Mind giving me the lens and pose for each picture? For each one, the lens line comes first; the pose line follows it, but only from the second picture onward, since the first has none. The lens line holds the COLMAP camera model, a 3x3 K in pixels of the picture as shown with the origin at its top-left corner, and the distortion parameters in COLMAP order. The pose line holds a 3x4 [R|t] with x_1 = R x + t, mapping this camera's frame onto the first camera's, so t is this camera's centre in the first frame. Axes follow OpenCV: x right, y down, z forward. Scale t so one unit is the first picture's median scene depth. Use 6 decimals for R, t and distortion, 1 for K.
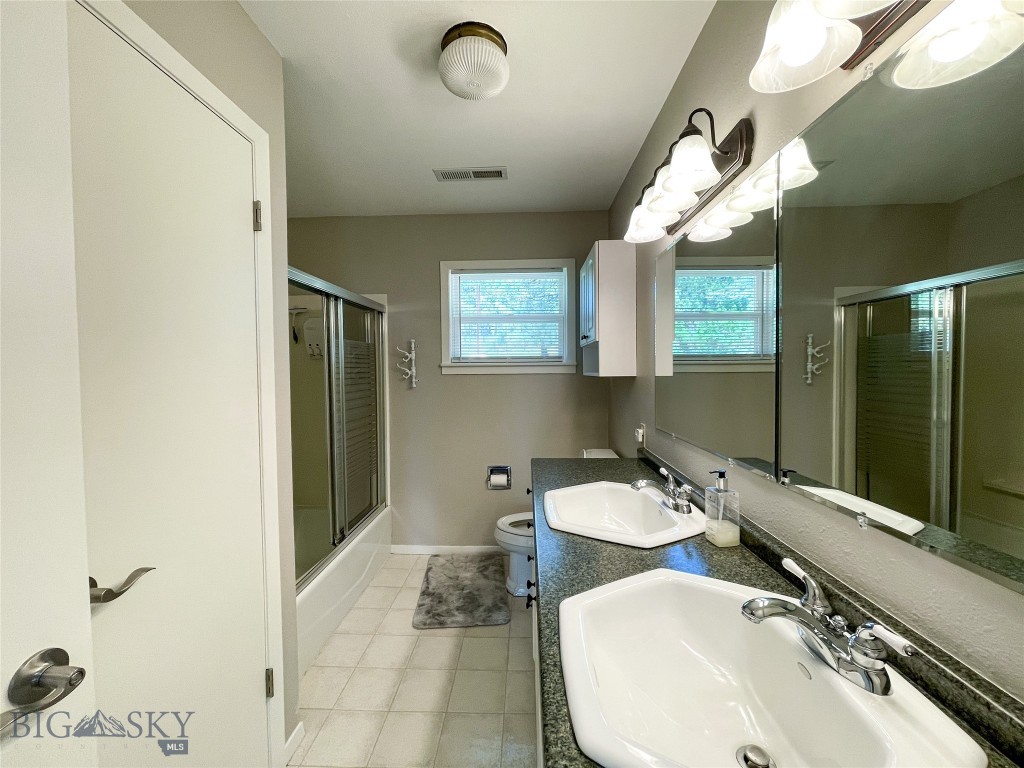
lens RADIAL K [[411.3, 0, 511.0], [0, 411.3, 380.8], [0, 0, 1]] dist [-0.007797, 0.000554]
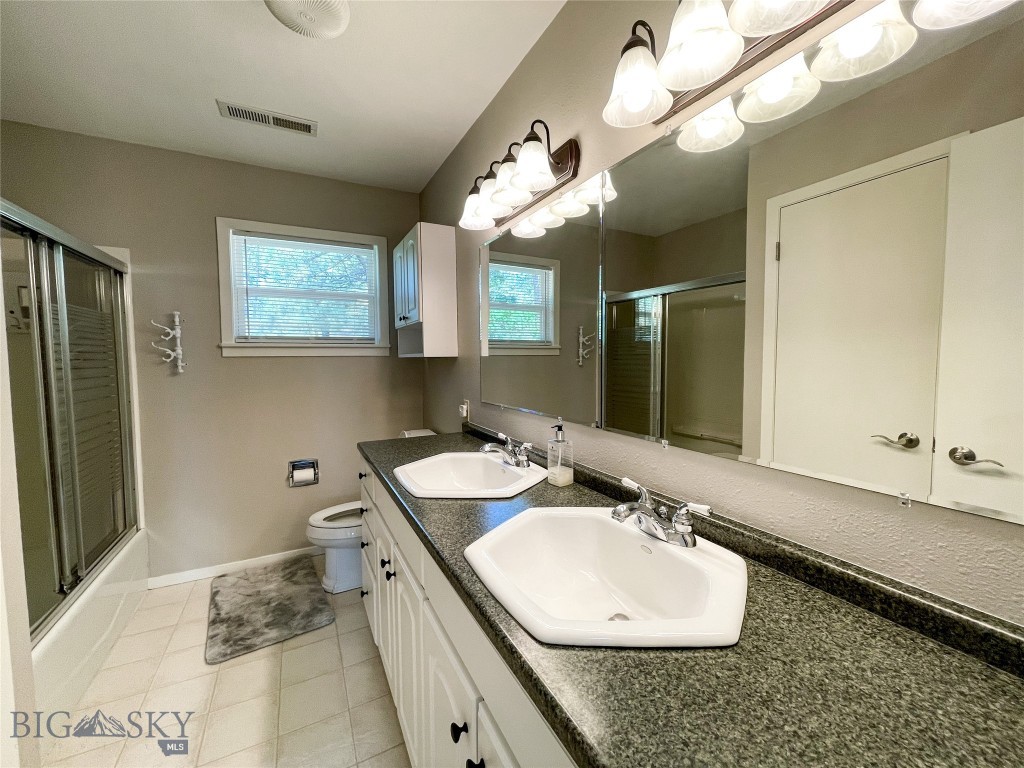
lens RADIAL K [[411.3, 0, 511.0], [0, 411.3, 380.8], [0, 0, 1]] dist [-0.007797, 0.000554]
pose [[0.865533, -0.025103, 0.500223, -0.102169], [0.012850, 0.999527, 0.027927, 0.022272], [-0.500687, -0.017744, 0.865446, 0.004758]]
